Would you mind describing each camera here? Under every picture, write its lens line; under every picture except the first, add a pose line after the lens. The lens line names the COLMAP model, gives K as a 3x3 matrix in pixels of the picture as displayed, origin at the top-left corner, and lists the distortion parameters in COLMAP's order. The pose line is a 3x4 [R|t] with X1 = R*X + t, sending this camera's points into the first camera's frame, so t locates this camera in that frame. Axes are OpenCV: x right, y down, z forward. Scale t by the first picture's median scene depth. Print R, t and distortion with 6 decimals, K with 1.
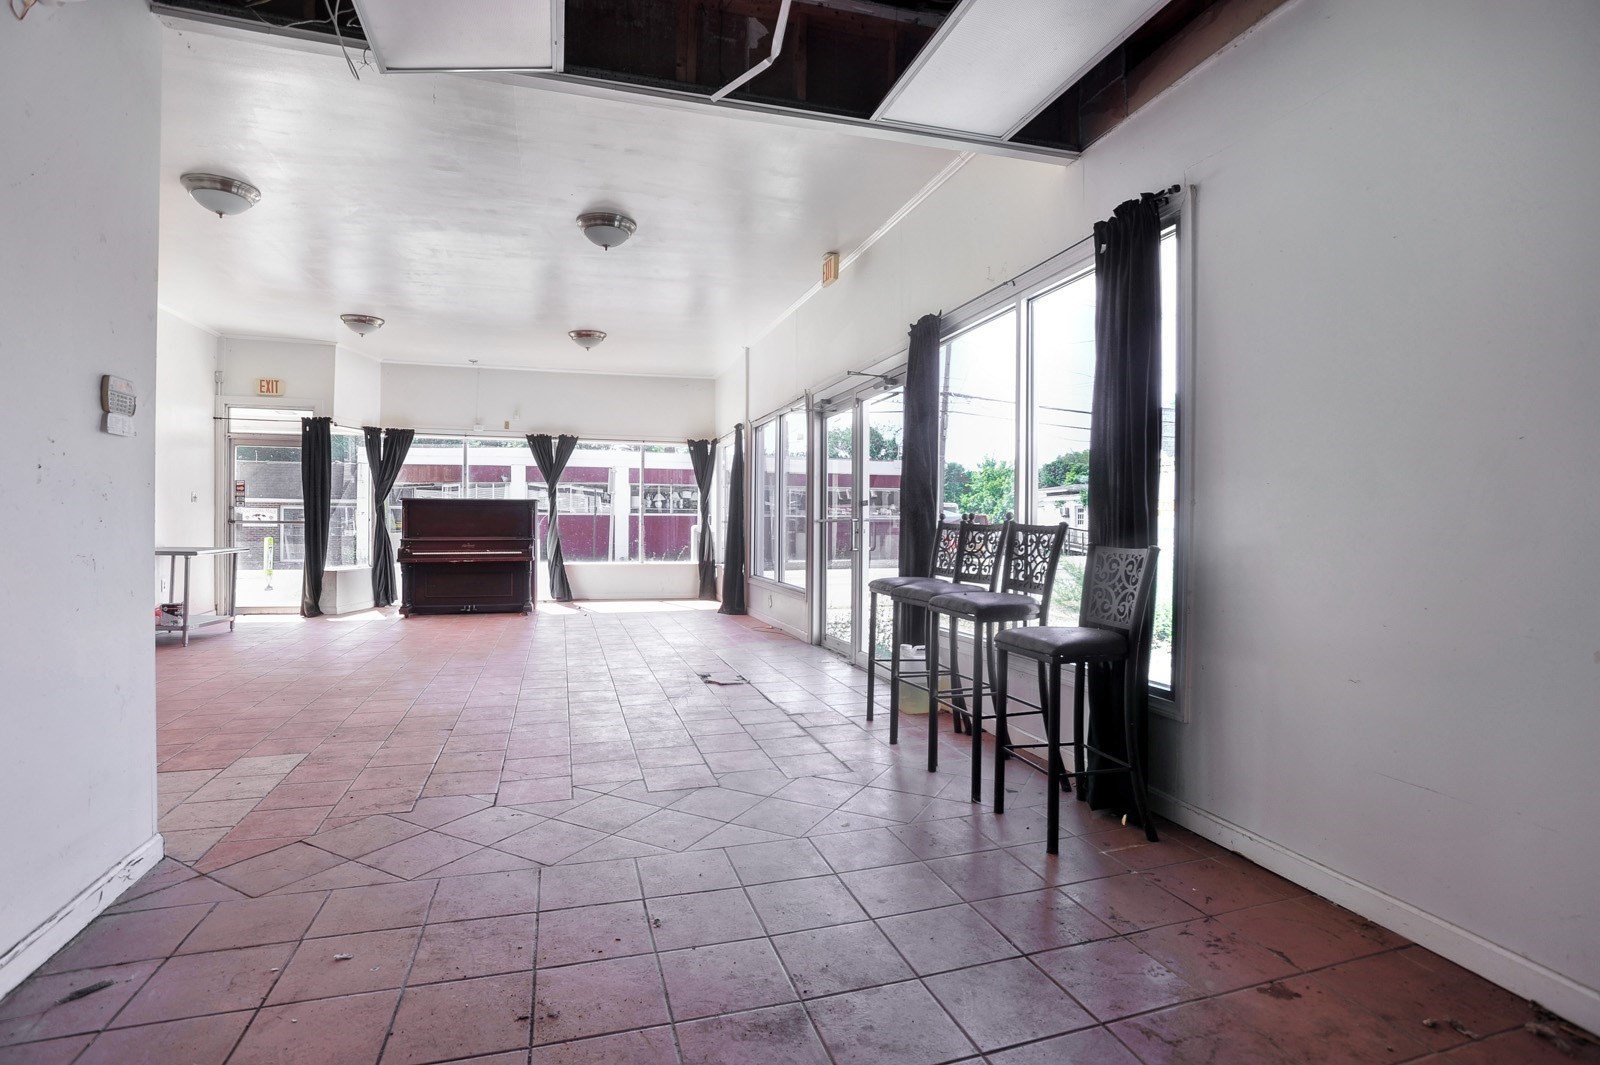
lens RADIAL K [[781.7, 0, 801.5], [0, 781.7, 534.4], [0, 0, 1]] dist [-0.006254, -0.000965]
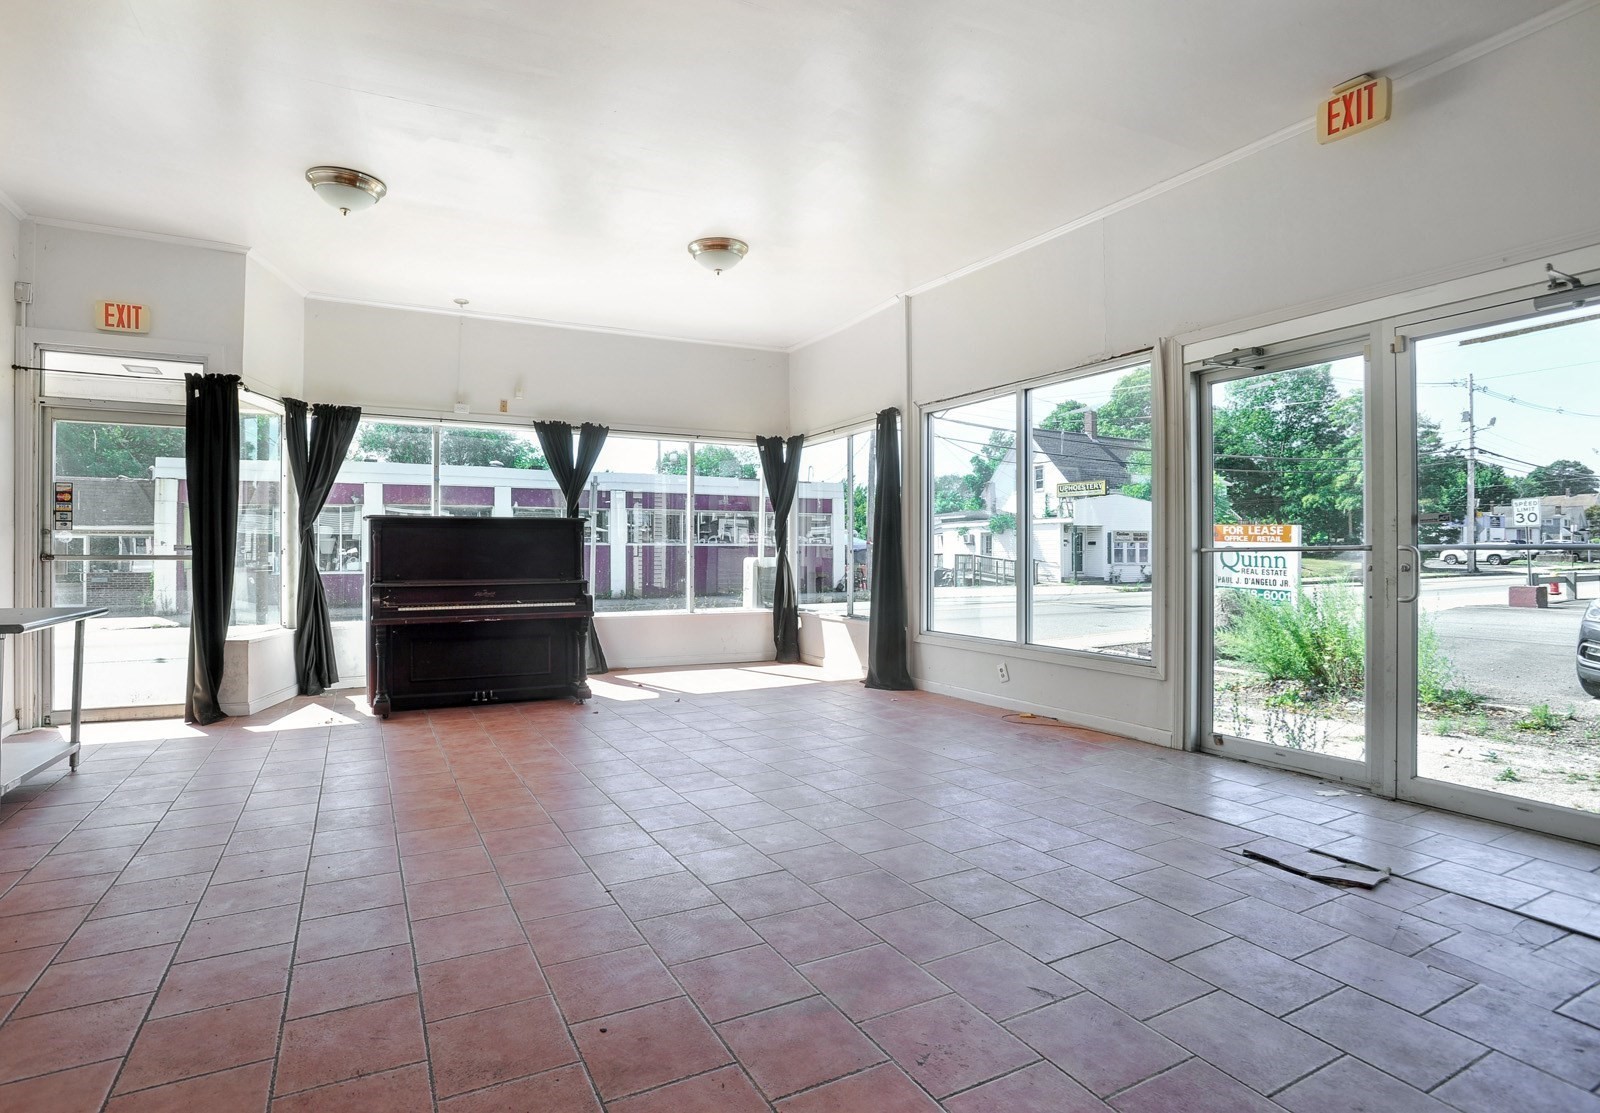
lens RADIAL K [[822.2, 0, 800.2], [0, 822.2, 560.5], [0, 0, 1]] dist [-0.020861, 0.005238]
pose [[0.981236, -0.008341, 0.192628, -0.312553], [0.009206, 0.999951, -0.003594, -0.007000], [-0.192589, 0.005300, 0.981265, 0.327098]]
